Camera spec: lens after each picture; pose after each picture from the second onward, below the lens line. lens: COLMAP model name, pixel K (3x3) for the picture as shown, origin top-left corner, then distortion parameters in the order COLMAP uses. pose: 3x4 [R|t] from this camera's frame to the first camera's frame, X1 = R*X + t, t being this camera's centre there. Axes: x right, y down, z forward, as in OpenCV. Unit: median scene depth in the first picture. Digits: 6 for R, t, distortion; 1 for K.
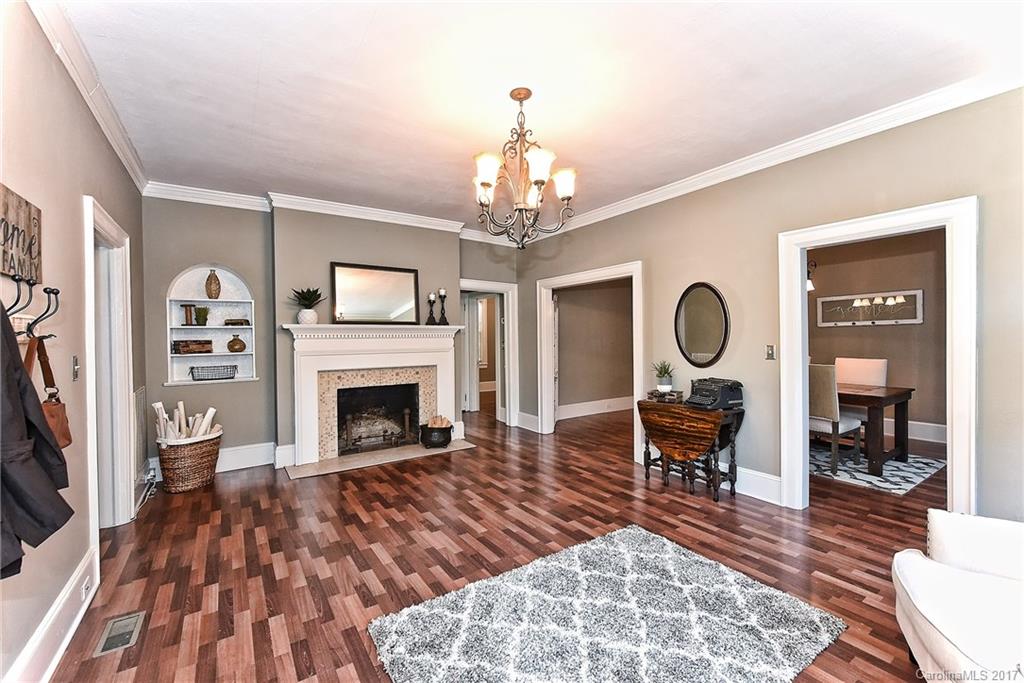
lens RADIAL K [[418.9, 0, 515.3], [0, 418.9, 340.3], [0, 0, 1]] dist [0.003661, 0.000162]
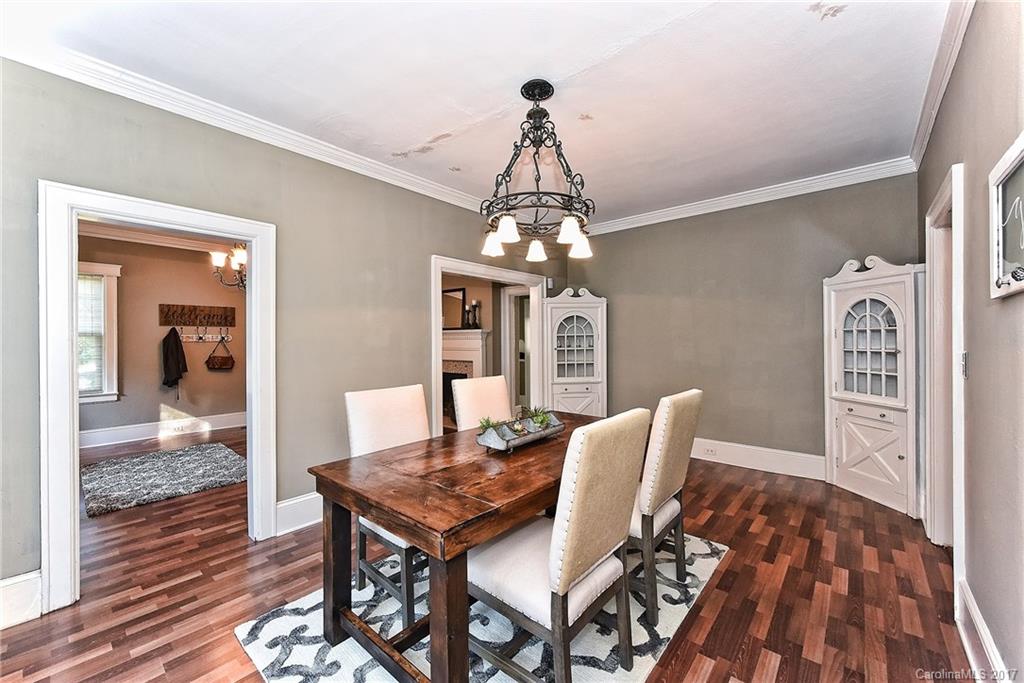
lens RADIAL K [[404.2, 0, 513.0], [0, 404.2, 340.1], [0, 0, 1]] dist [0.001828, -0.000559]
pose [[0.255037, 0.009251, -0.966887, 1.046708], [-0.002546, 0.999957, 0.008896, -0.015784], [0.966928, 0.000193, 0.255050, 0.835849]]
